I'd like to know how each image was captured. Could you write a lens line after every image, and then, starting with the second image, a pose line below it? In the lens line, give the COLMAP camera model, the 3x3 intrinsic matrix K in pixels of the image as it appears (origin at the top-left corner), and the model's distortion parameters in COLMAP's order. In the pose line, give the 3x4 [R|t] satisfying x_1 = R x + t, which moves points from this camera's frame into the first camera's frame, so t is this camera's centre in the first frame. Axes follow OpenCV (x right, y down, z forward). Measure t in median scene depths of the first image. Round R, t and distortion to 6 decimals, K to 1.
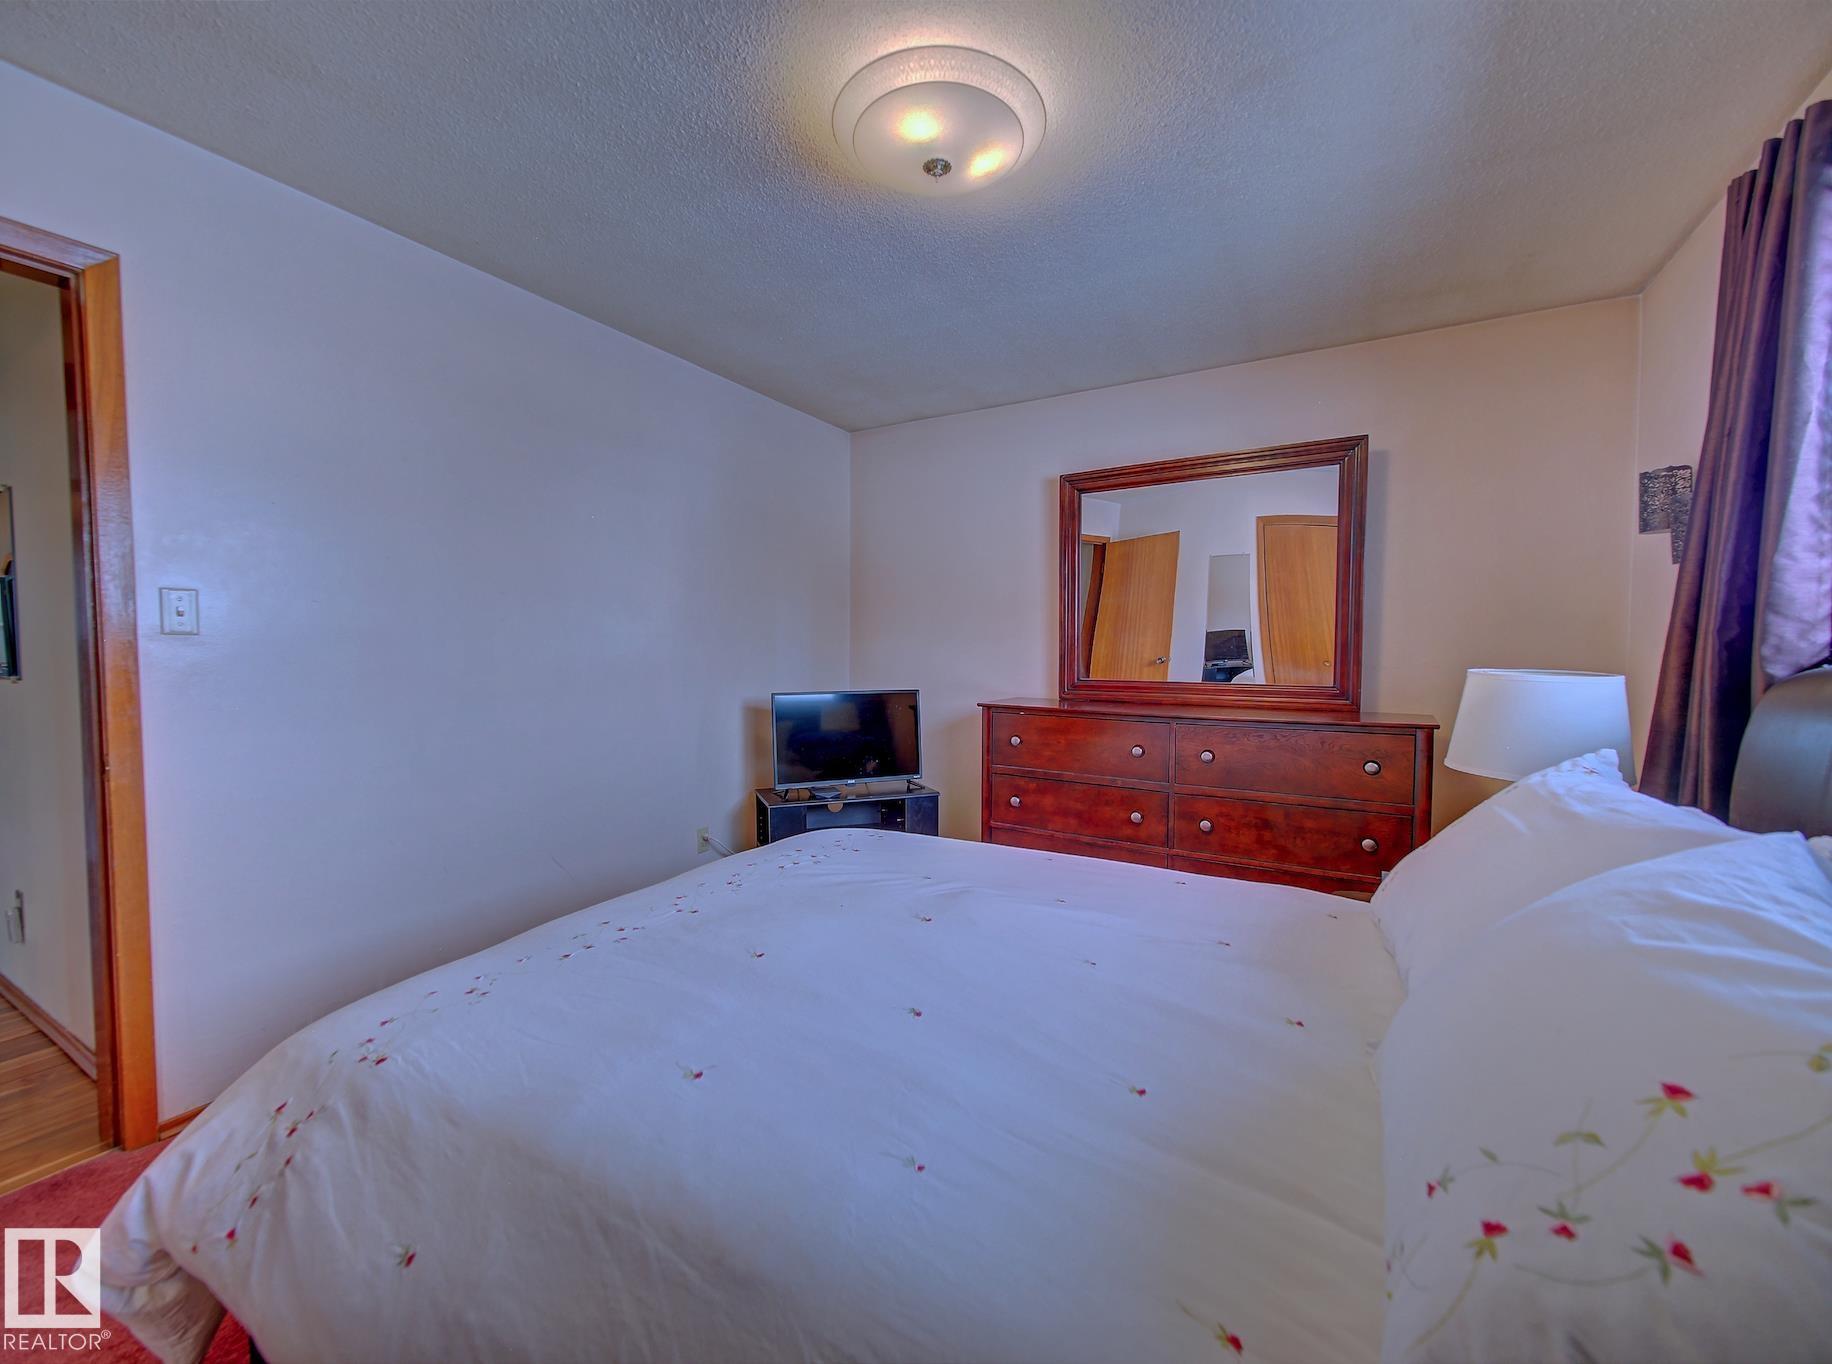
lens RADIAL K [[748.2, 0, 907.0], [0, 748.2, 687.0], [0, 0, 1]] dist [0.004900, -0.000608]
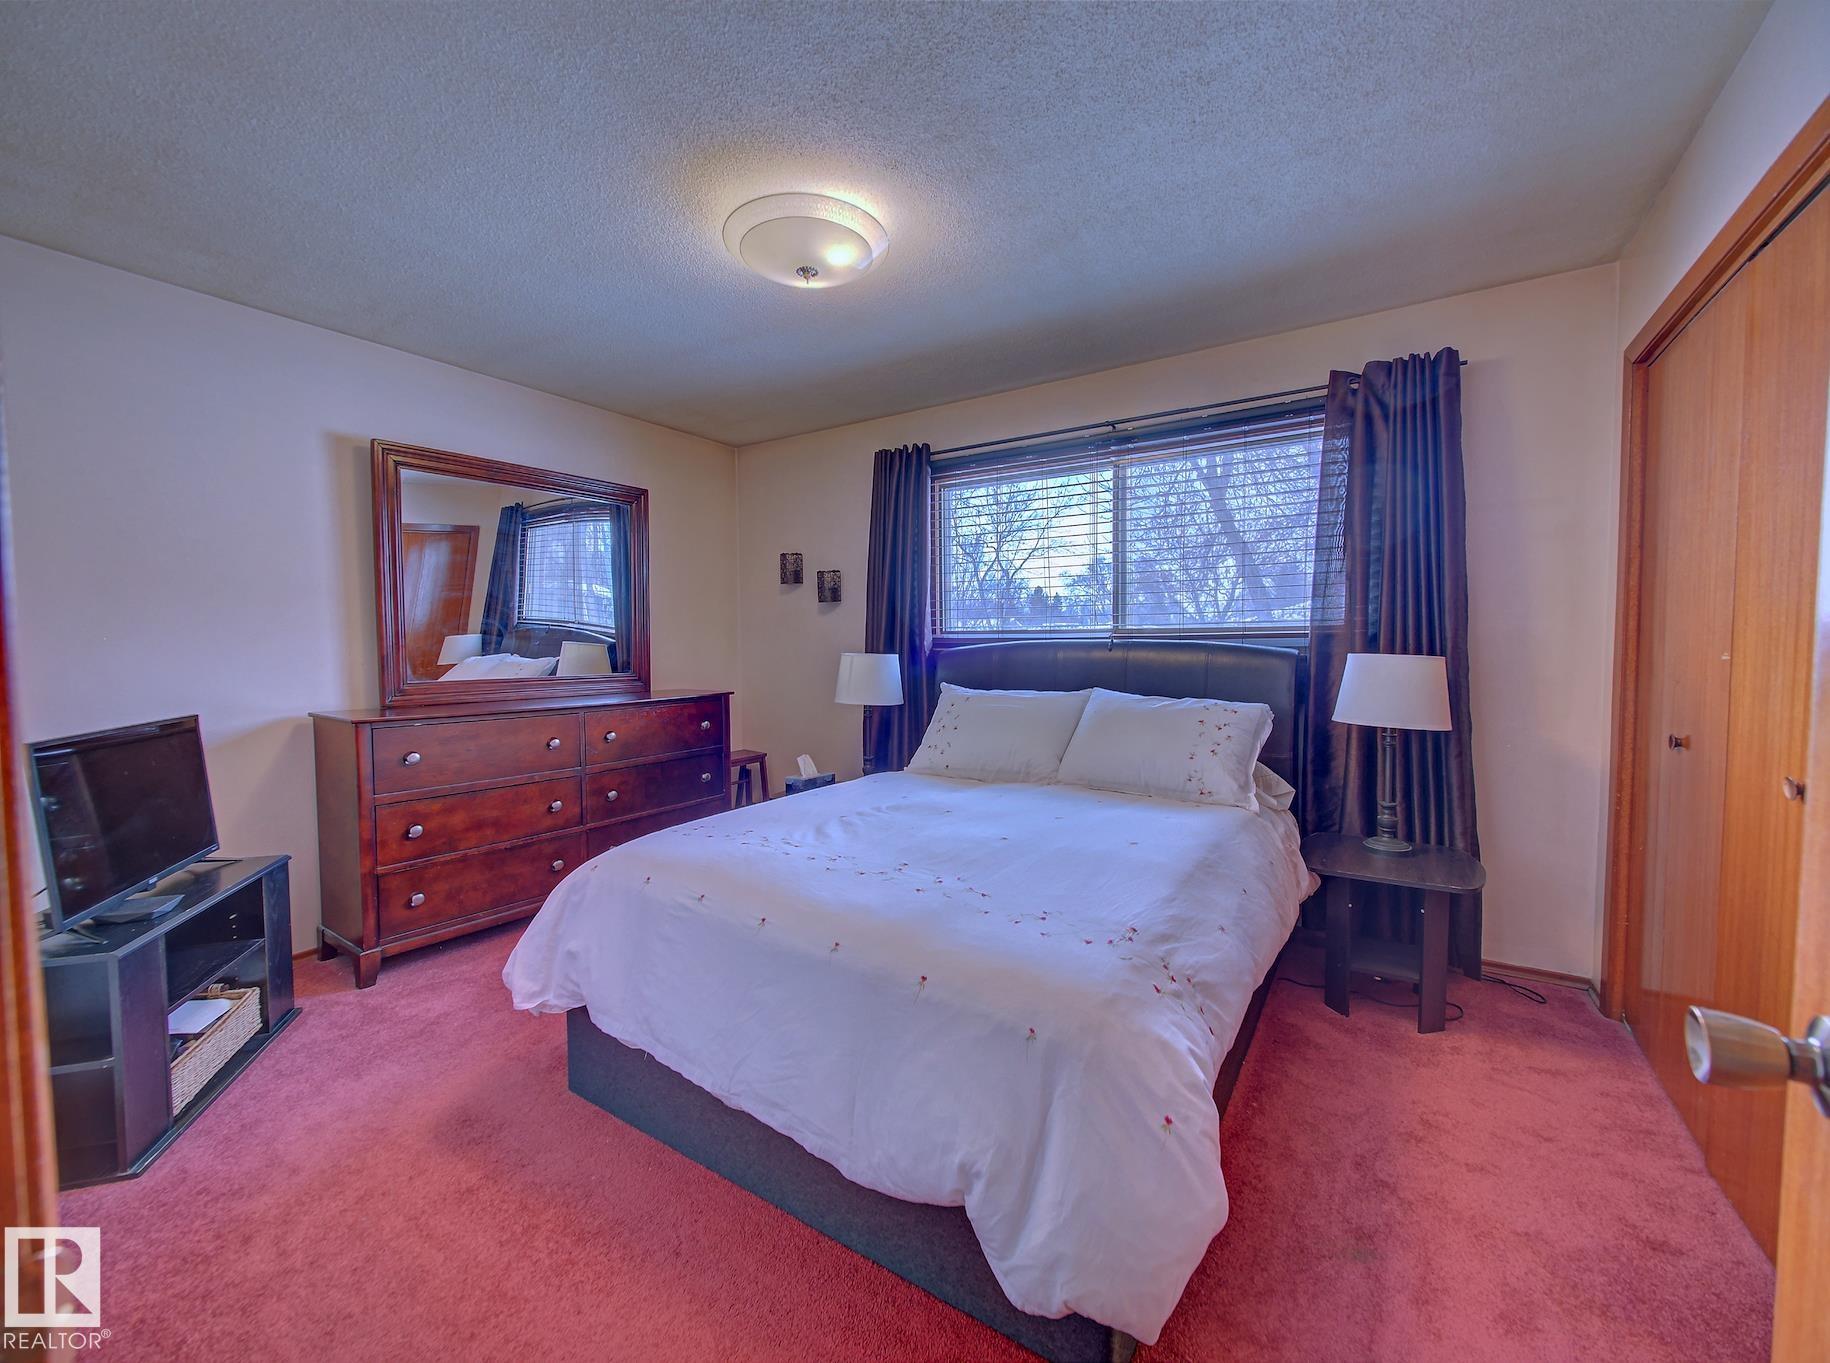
lens RADIAL K [[747.4, 0, 907.3], [0, 747.4, 675.2], [0, 0, 1]] dist [0.004900, -0.000608]
pose [[0.053695, -0.044402, 0.997570, -0.671741], [0.060672, 0.997310, 0.041124, -0.021251], [-0.996712, 0.058317, 0.056245, 0.417708]]
